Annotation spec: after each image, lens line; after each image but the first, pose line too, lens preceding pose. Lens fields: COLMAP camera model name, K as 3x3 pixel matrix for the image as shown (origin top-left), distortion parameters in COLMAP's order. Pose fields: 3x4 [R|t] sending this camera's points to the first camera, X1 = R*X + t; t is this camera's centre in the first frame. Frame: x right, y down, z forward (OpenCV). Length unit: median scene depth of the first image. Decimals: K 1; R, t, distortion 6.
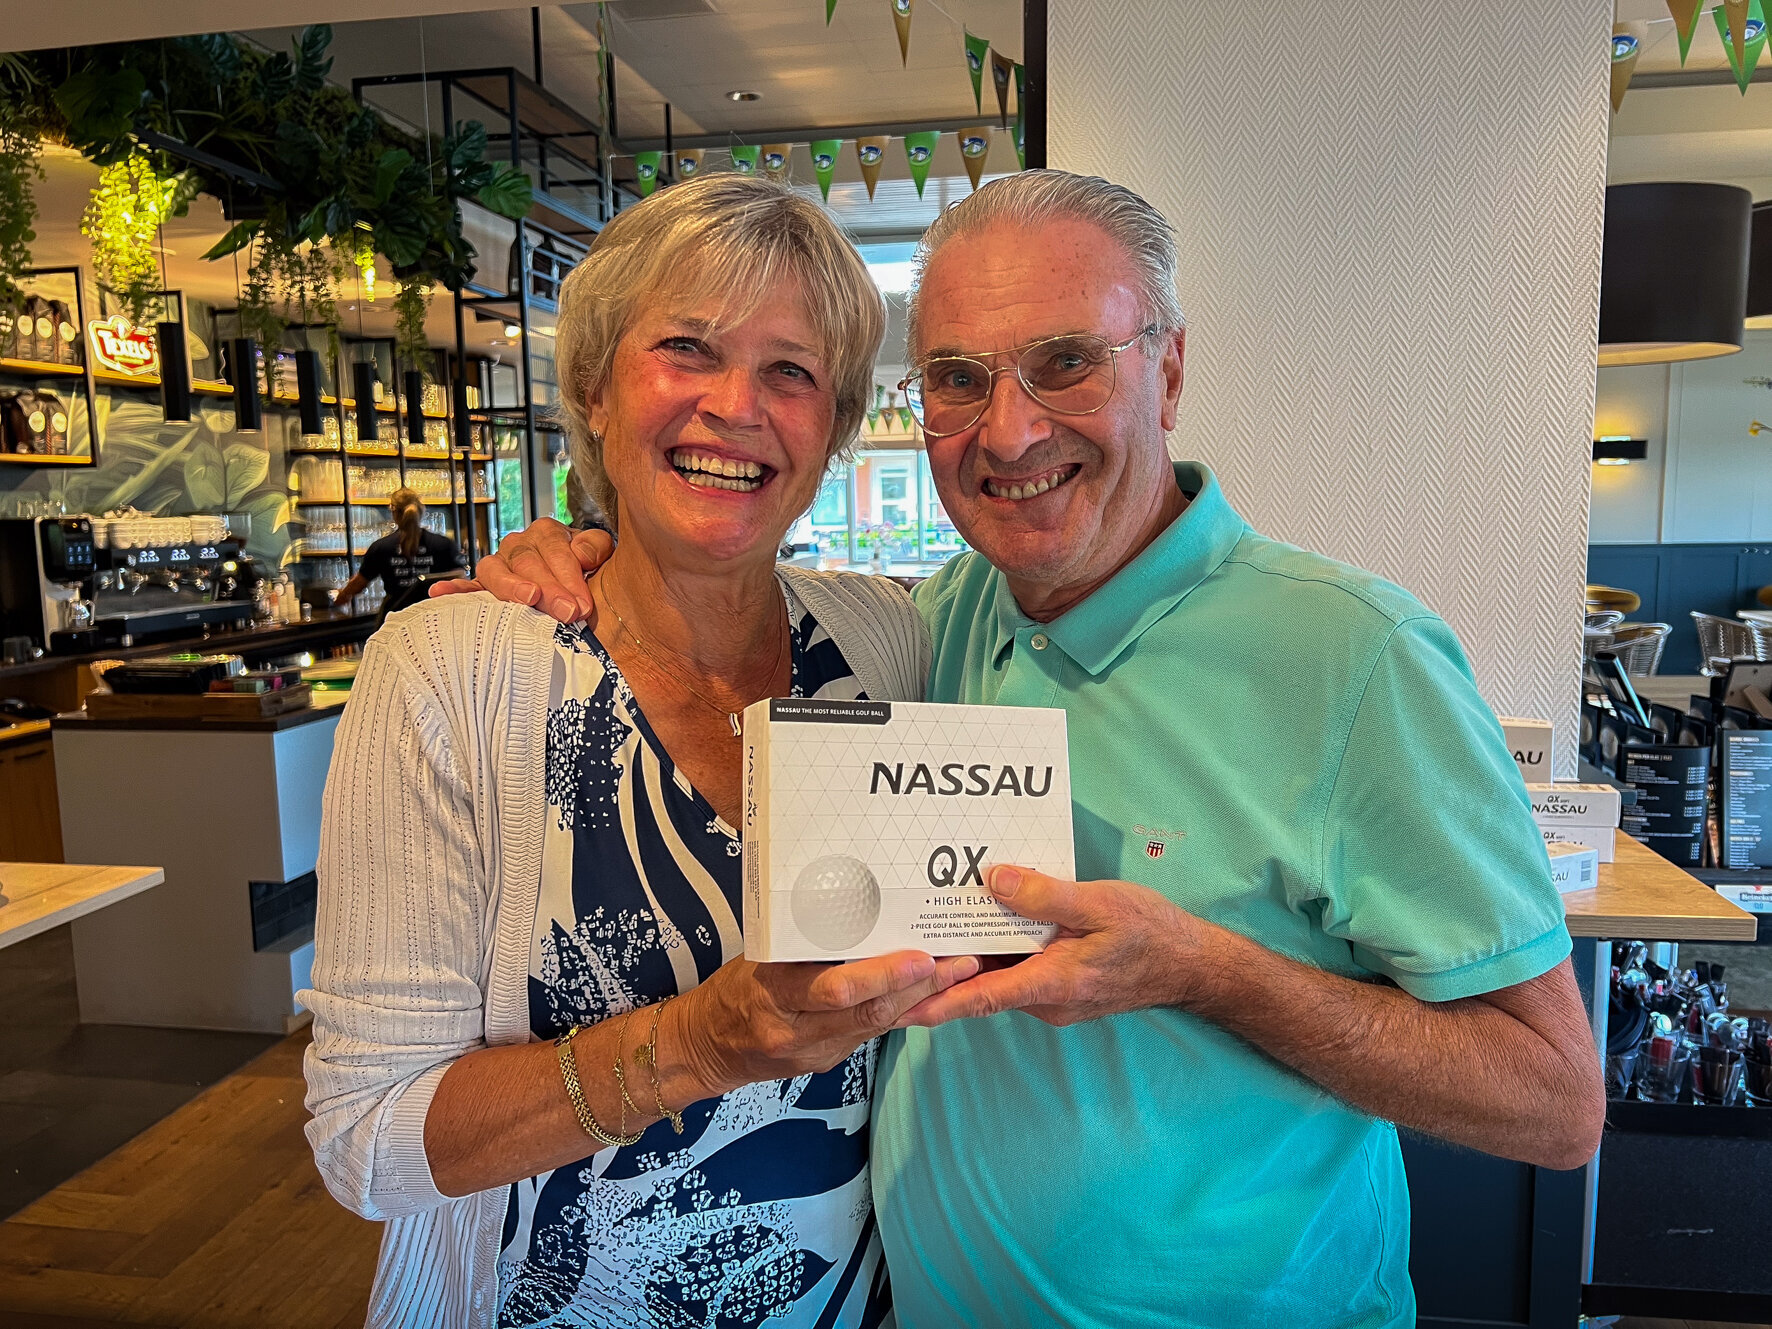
lens RADIAL K [[1322.9, 0, 886.0], [0, 1322.9, 664.5], [0, 0, 1]] dist [0.044833, -0.048592]
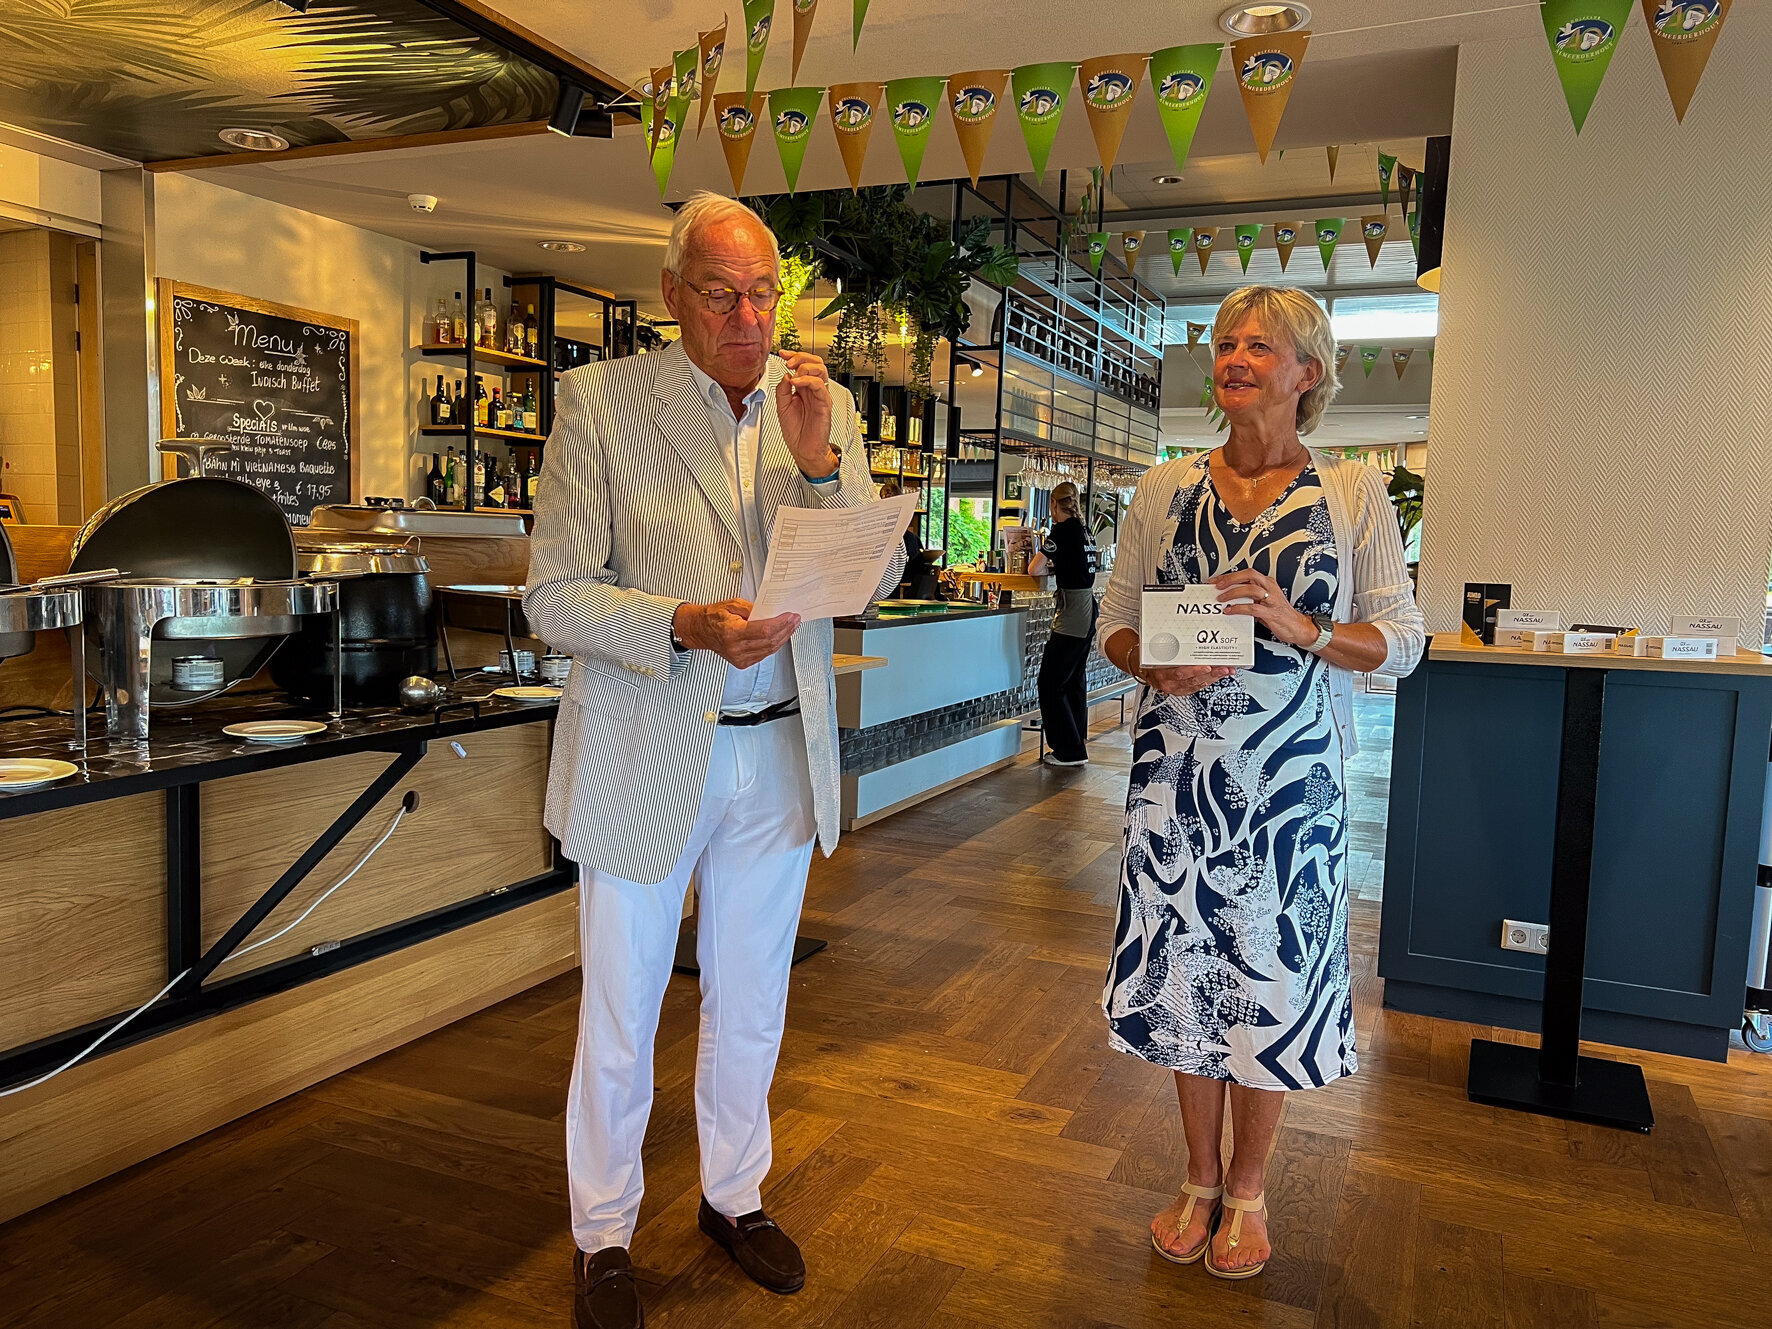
lens RADIAL K [[1358.6, 0, 876.7], [0, 1358.6, 680.1], [0, 0, 1]] dist [0.037640, -0.040866]
pose [[0.968079, 0.074318, -0.239375, -0.046302], [-0.081132, 0.996528, -0.018723, 0.090234], [0.237153, 0.037546, 0.970747, -0.329462]]
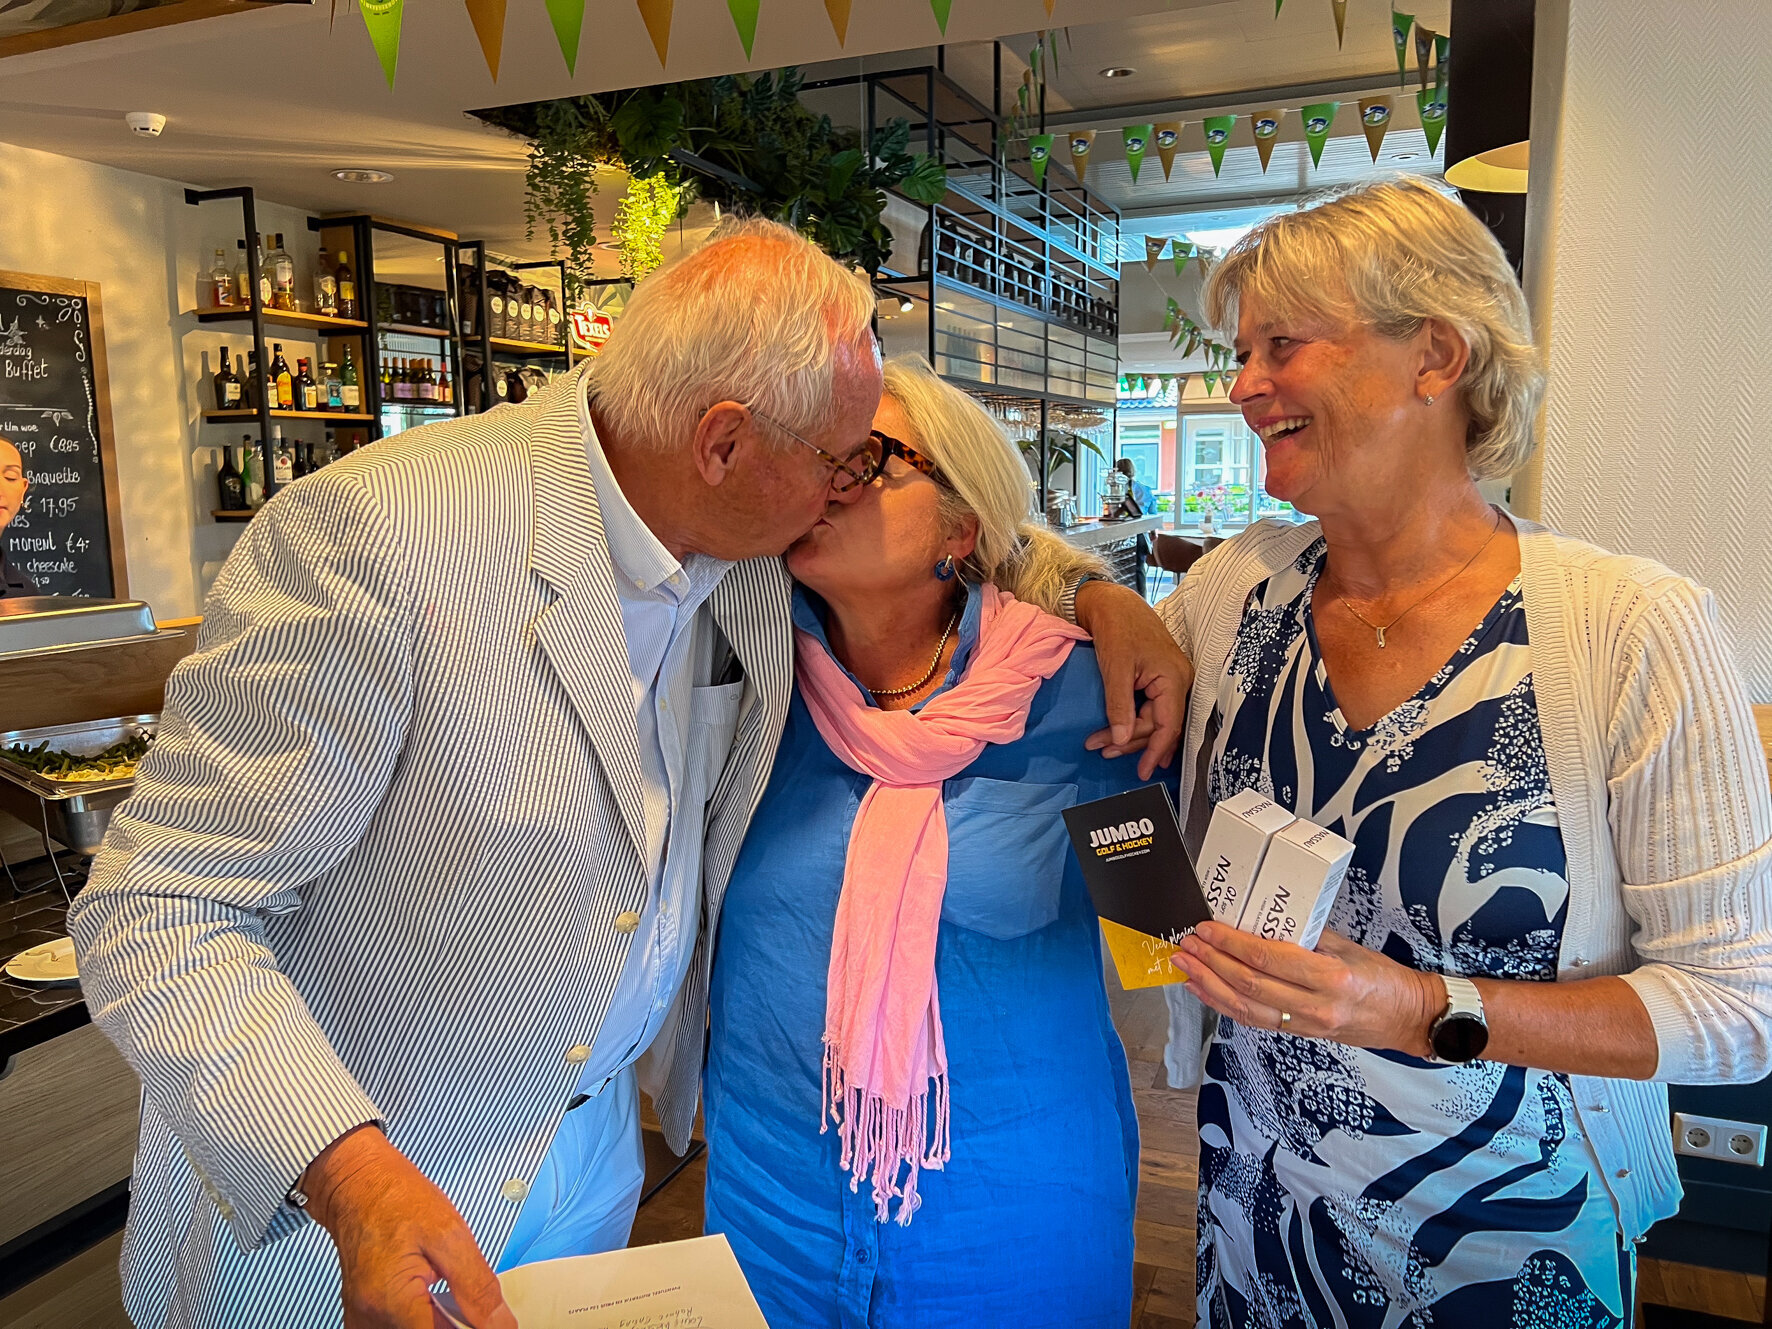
lens RADIAL K [[1334.7, 0, 876.7], [0, 1334.7, 656.5], [0, 0, 1]] dist [0.034007, -0.032726]
pose [[0.976081, 0.035349, -0.214513, -0.069756], [-0.031586, 0.999282, 0.020947, 0.016501], [0.215100, -0.013670, 0.976496, -0.094626]]
